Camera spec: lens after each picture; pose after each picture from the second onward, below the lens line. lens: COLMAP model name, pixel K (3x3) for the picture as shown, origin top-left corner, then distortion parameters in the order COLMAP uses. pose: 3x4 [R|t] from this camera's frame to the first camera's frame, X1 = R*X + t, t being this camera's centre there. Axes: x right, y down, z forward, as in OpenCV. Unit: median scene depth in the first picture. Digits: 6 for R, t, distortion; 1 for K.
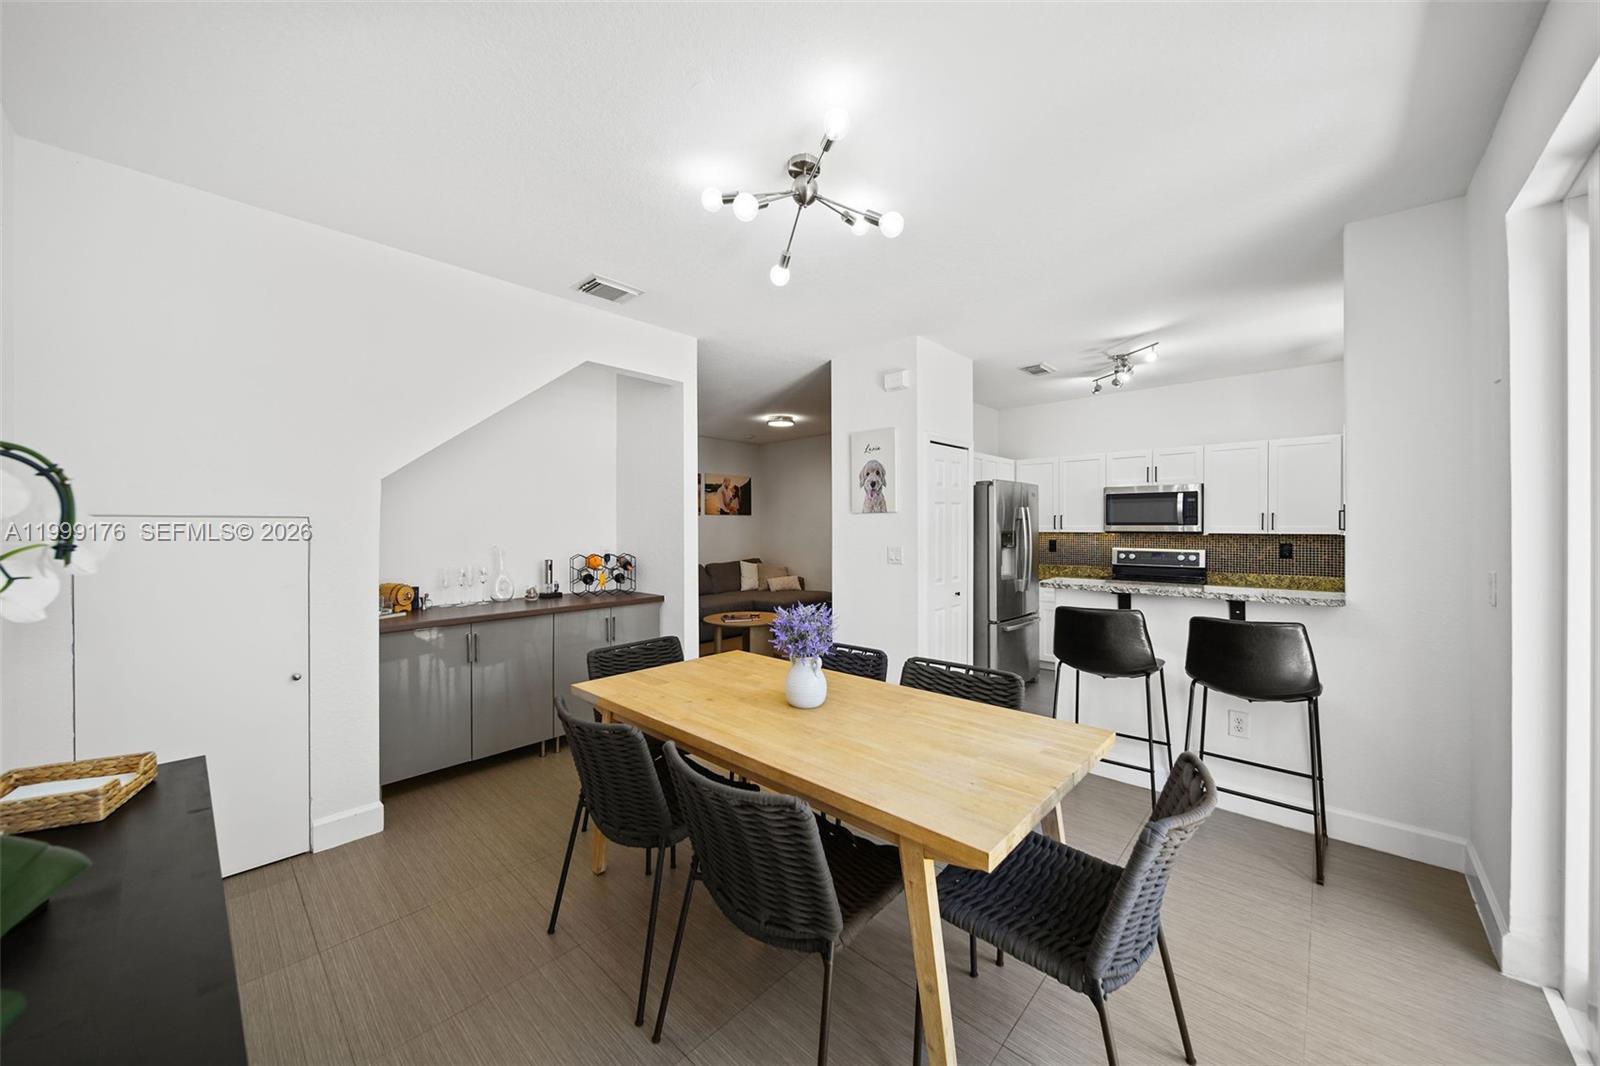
lens RADIAL K [[571.4, 0, 800.3], [0, 571.4, 528.1], [0, 0, 1]] dist [0.001210, -0.001962]
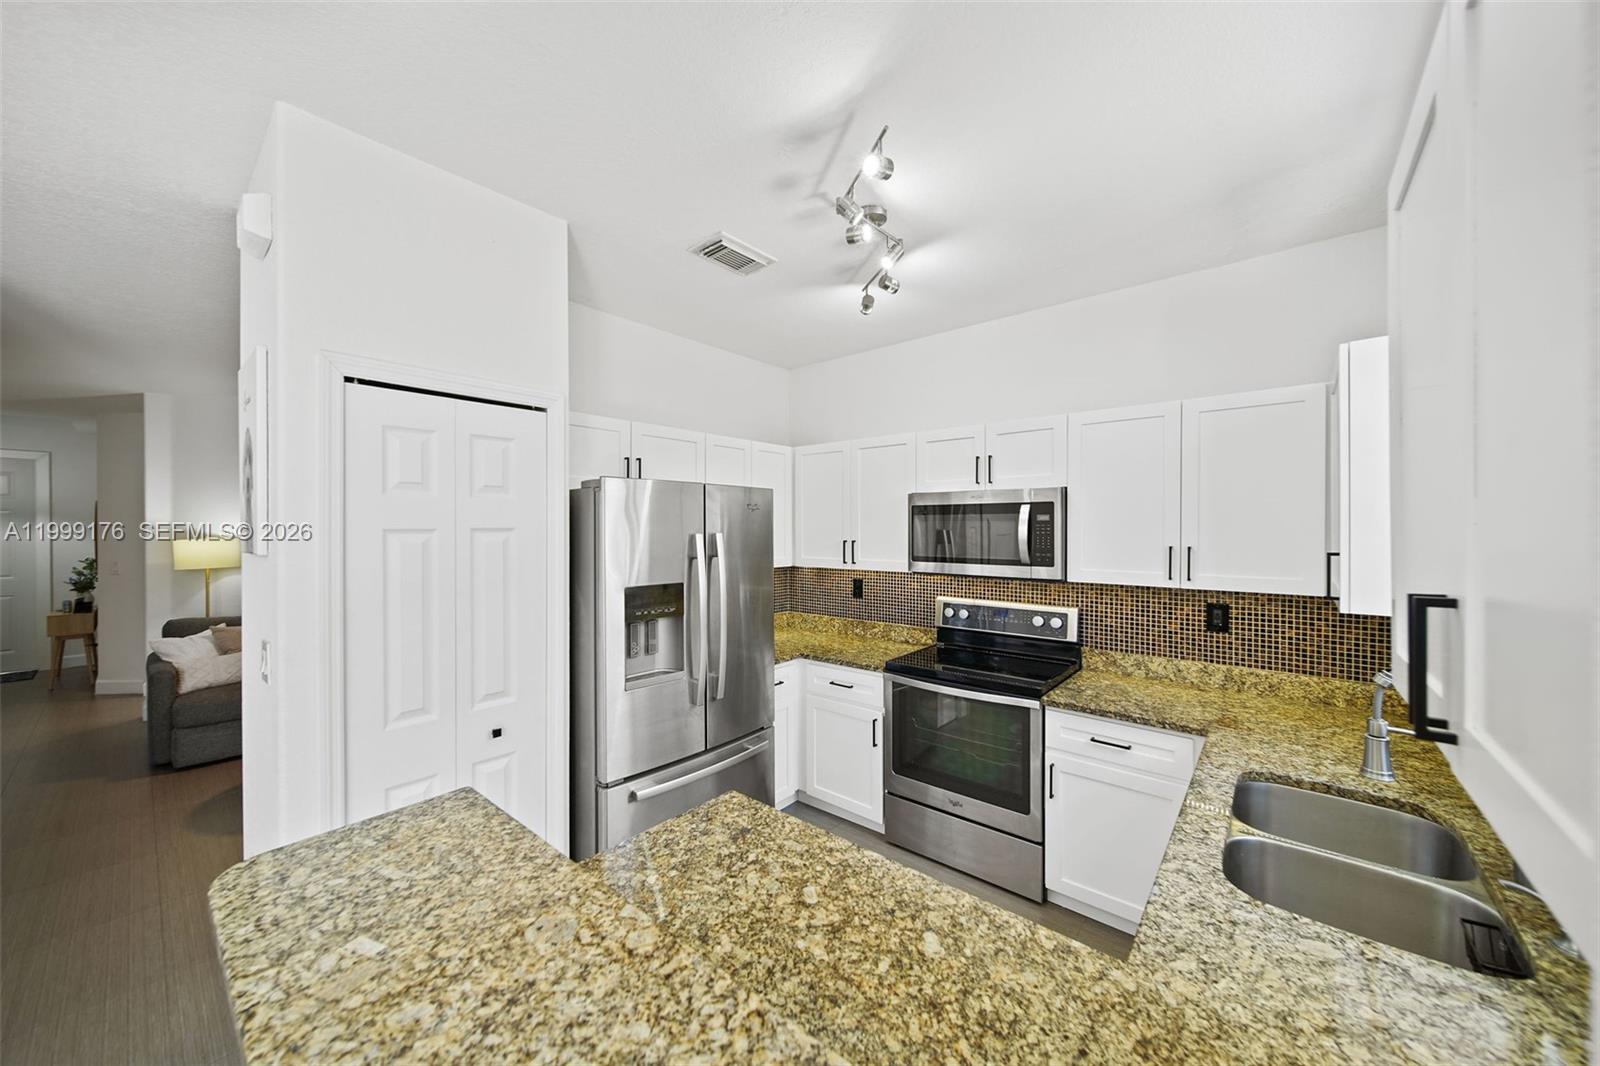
lens RADIAL K [[571.4, 0, 799.4], [0, 571.4, 531.7], [0, 0, 1]] dist [0.001210, -0.001962]
pose [[0.999226, 0.000521, 0.039336, 0.444209], [-0.000602, 0.999998, 0.002045, -0.038365], [-0.039334, -0.002067, 0.999224, 0.490338]]
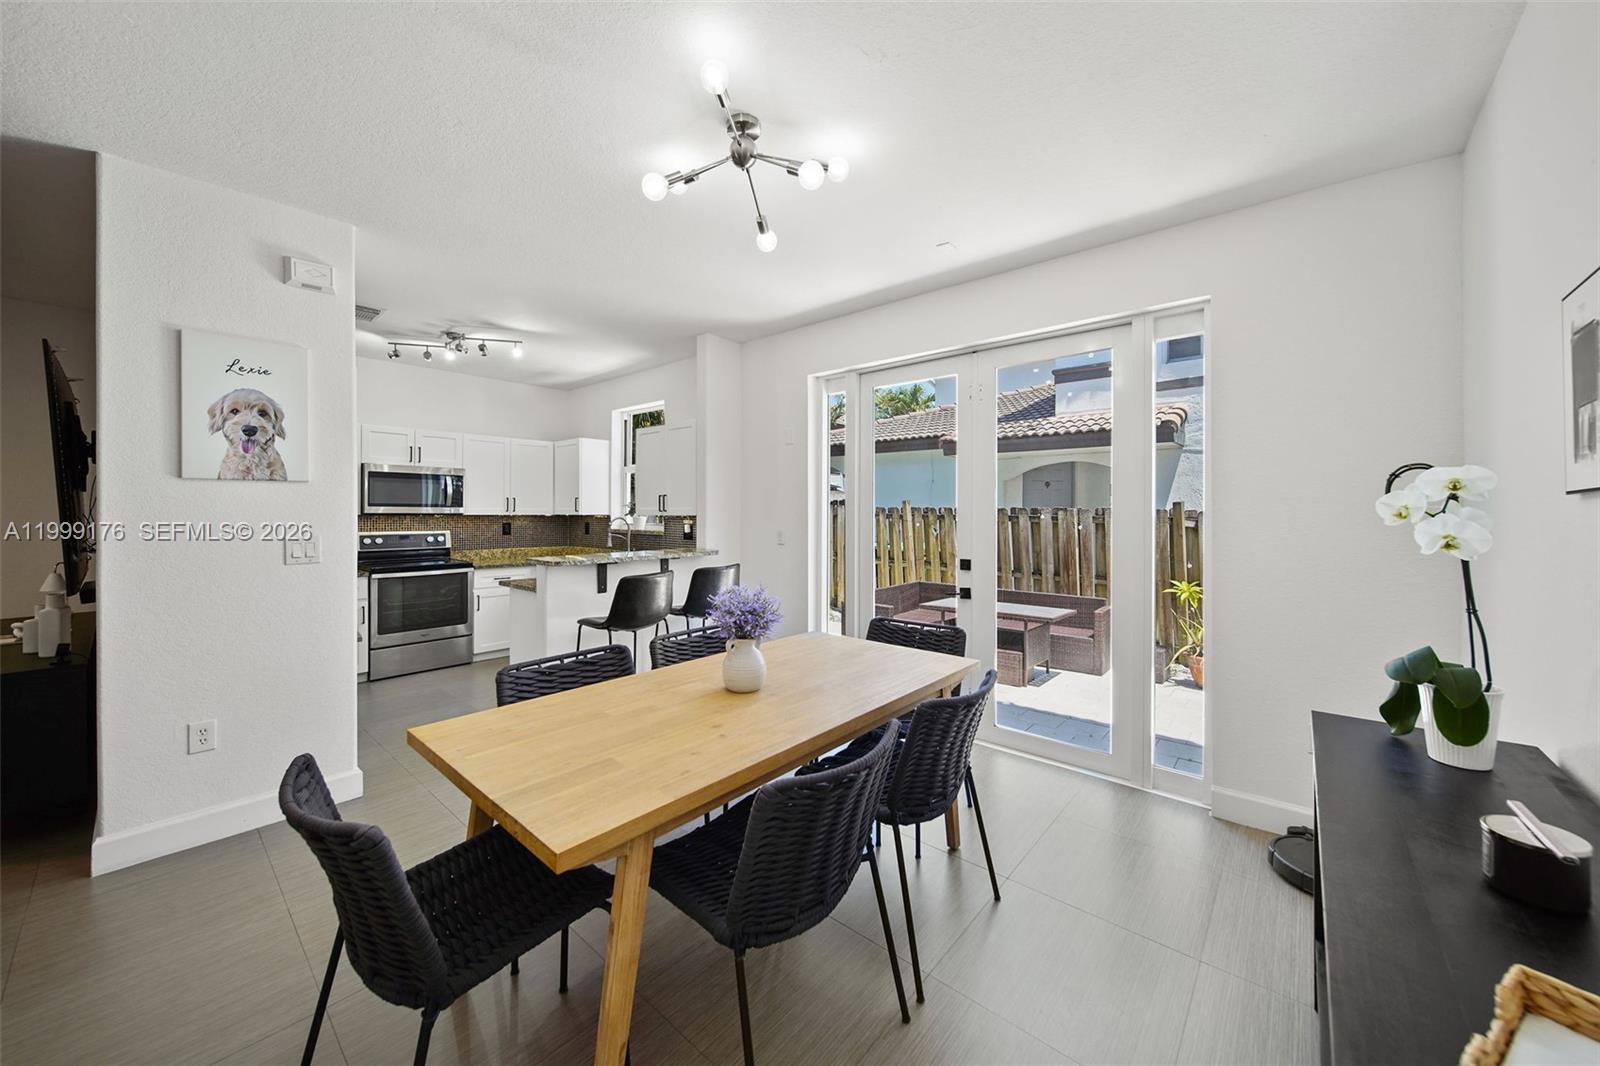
lens RADIAL K [[571.4, 0, 801.3], [0, 571.4, 512.0], [0, 0, 1]] dist [0.001210, -0.001962]
pose [[-0.034080, 0.001889, 0.999417, -0.405388], [0.000091, 0.999998, -0.001887, 0.005782], [-0.999419, 0.000027, -0.034080, 0.398719]]
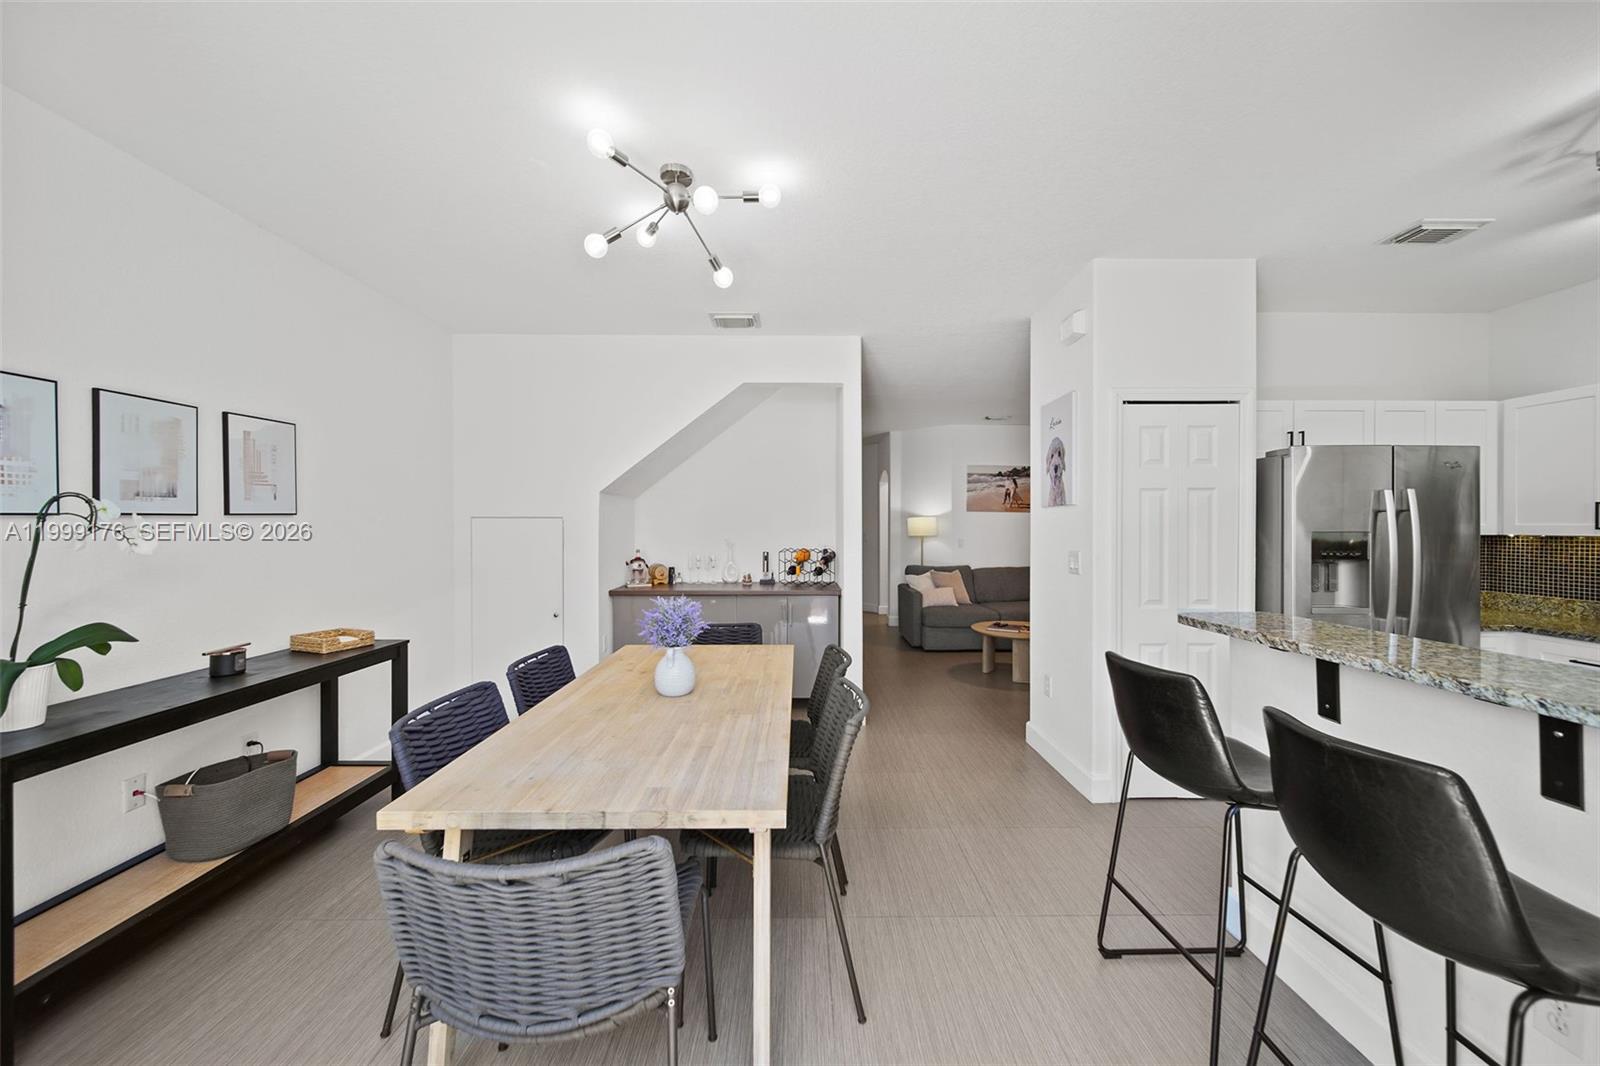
lens RADIAL K [[571.4, 0, 802.6], [0, 571.4, 528.8], [0, 0, 1]] dist [0.001210, -0.001962]
pose [[0.685482, 0.005374, -0.728069, 0.392477], [-0.003799, 0.999986, 0.003804, 0.001920], [0.728079, 0.000158, 0.685493, 0.193036]]
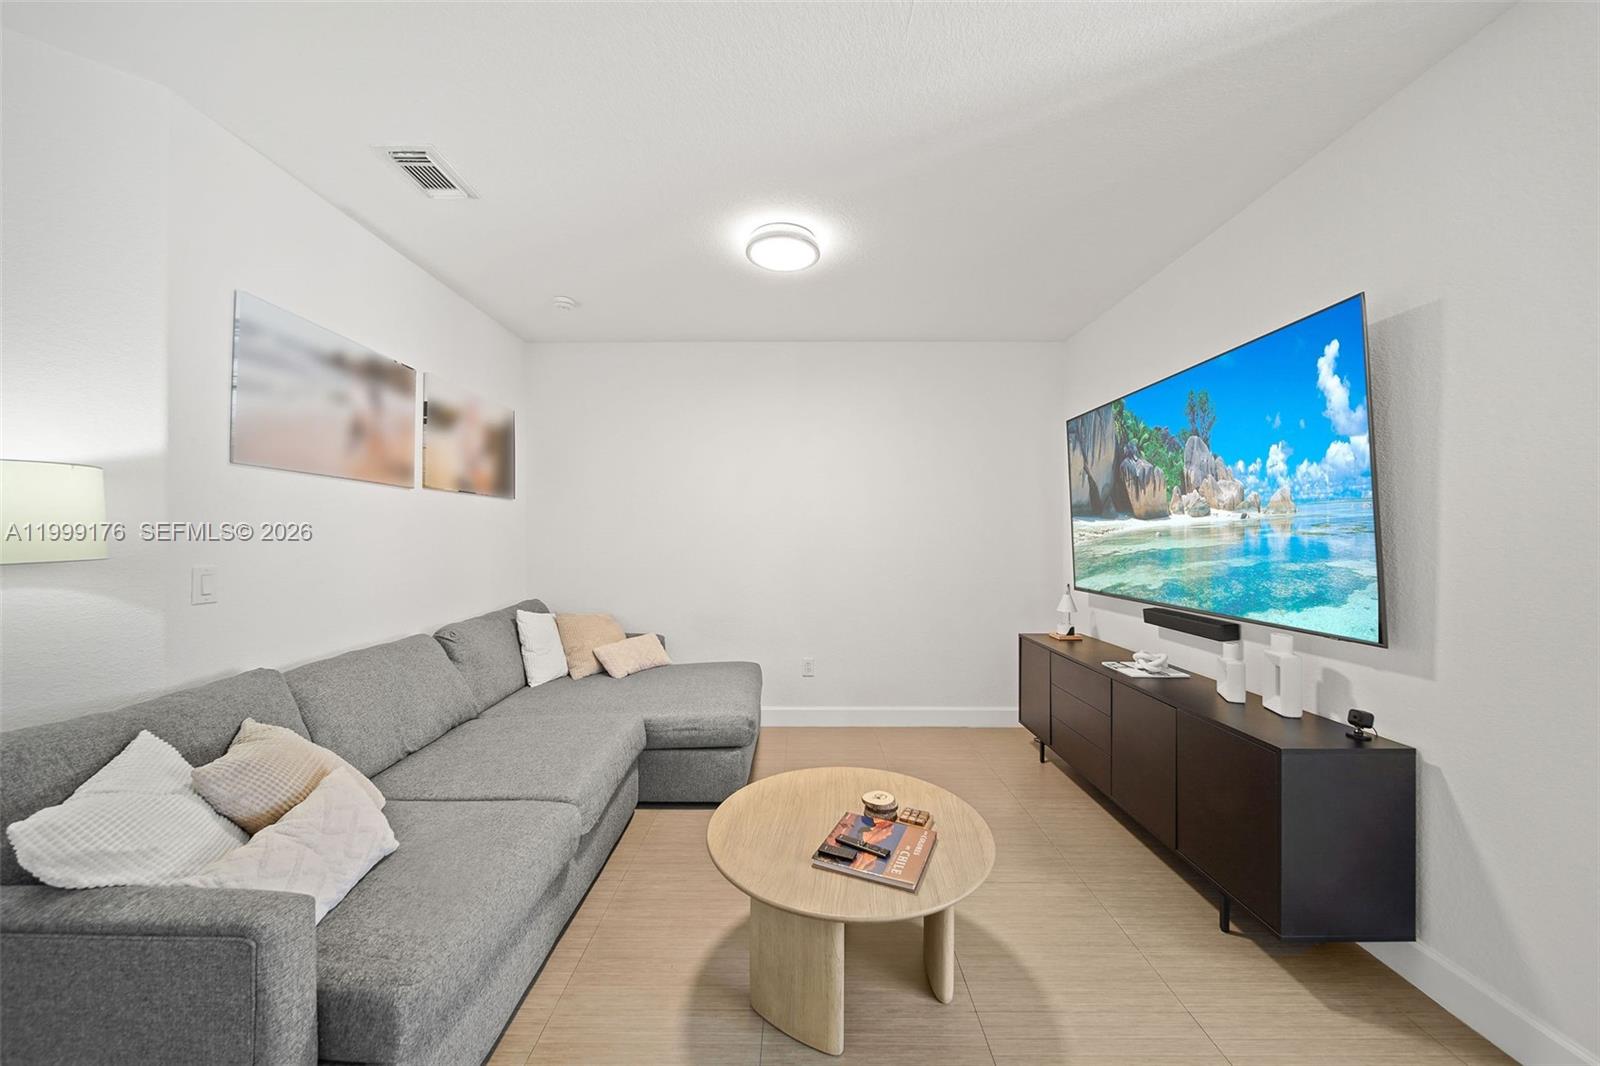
lens RADIAL K [[571.4, 0, 793.8], [0, 571.4, 535.2], [0, 0, 1]] dist [0.001210, -0.001962]
pose [[0.743860, 0.001921, 0.668333, -0.395599], [-0.003434, 0.999994, 0.000948, 0.007590], [-0.668327, -0.003000, 0.743862, 0.999996]]
